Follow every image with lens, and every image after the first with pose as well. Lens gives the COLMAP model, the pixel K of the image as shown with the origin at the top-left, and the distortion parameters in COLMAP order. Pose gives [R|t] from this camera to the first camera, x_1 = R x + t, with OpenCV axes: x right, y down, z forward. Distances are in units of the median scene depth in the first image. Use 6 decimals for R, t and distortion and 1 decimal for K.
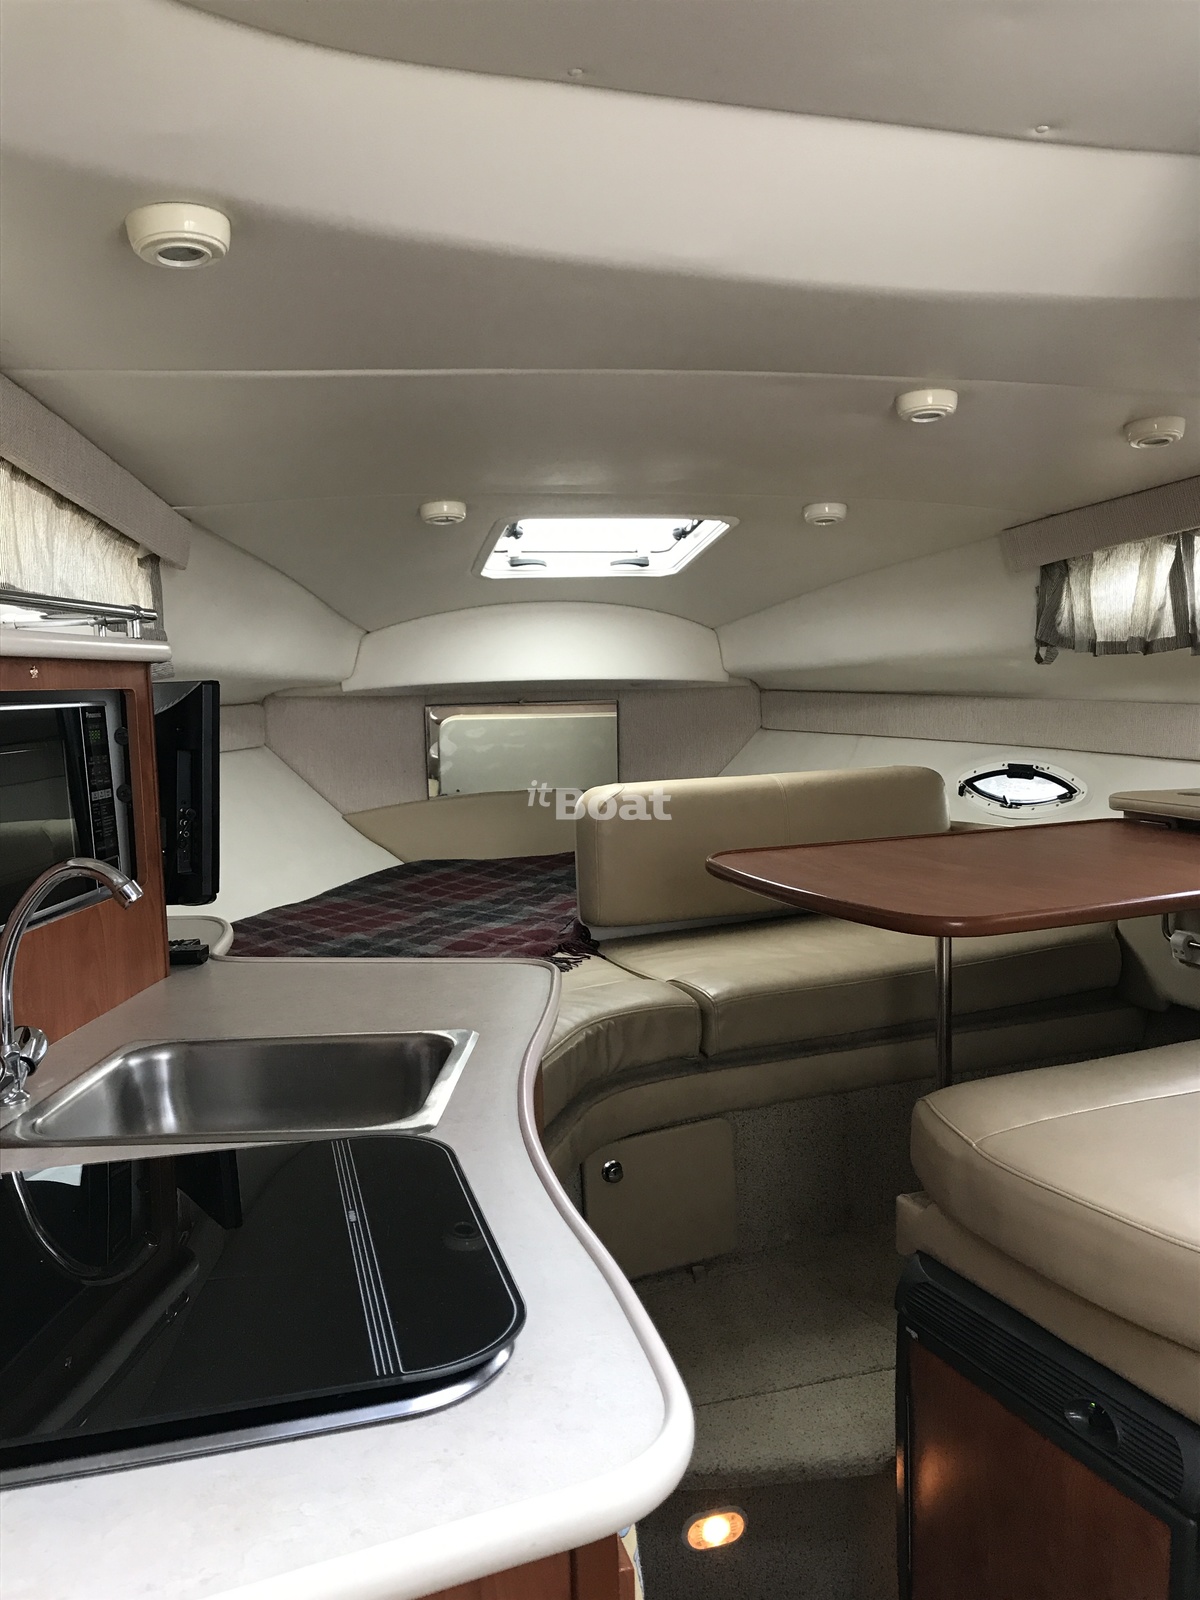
lens RADIAL K [[1303.0, 0, 600.3], [0, 1303.0, 814.2], [0, 0, 1]] dist [0.026455, -0.042912]
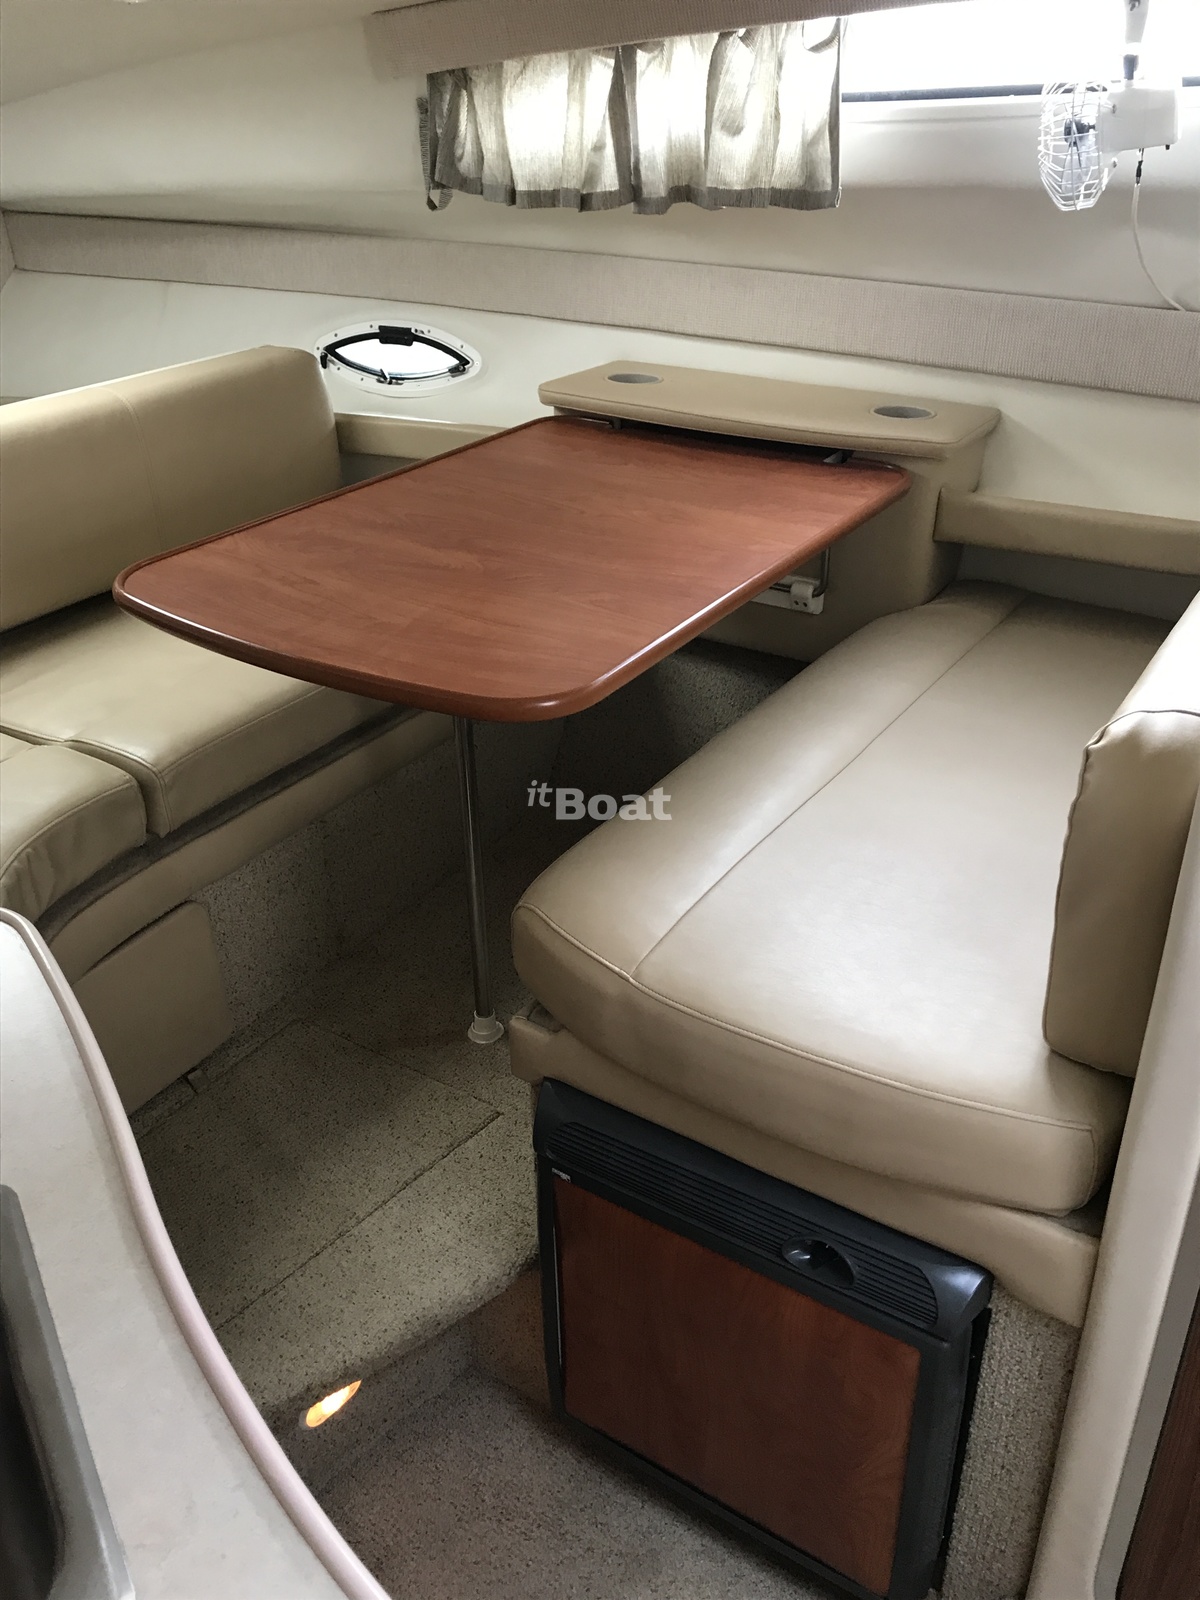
lens RADIAL K [[1303.0, 0, 599.3], [0, 1303.0, 789.6], [0, 0, 1]] dist [0.026455, -0.042912]
pose [[0.830541, -0.258819, 0.493168, -0.062101], [0.050325, 0.916719, 0.396350, -0.109408], [-0.554679, -0.304366, 0.774398, 0.247740]]
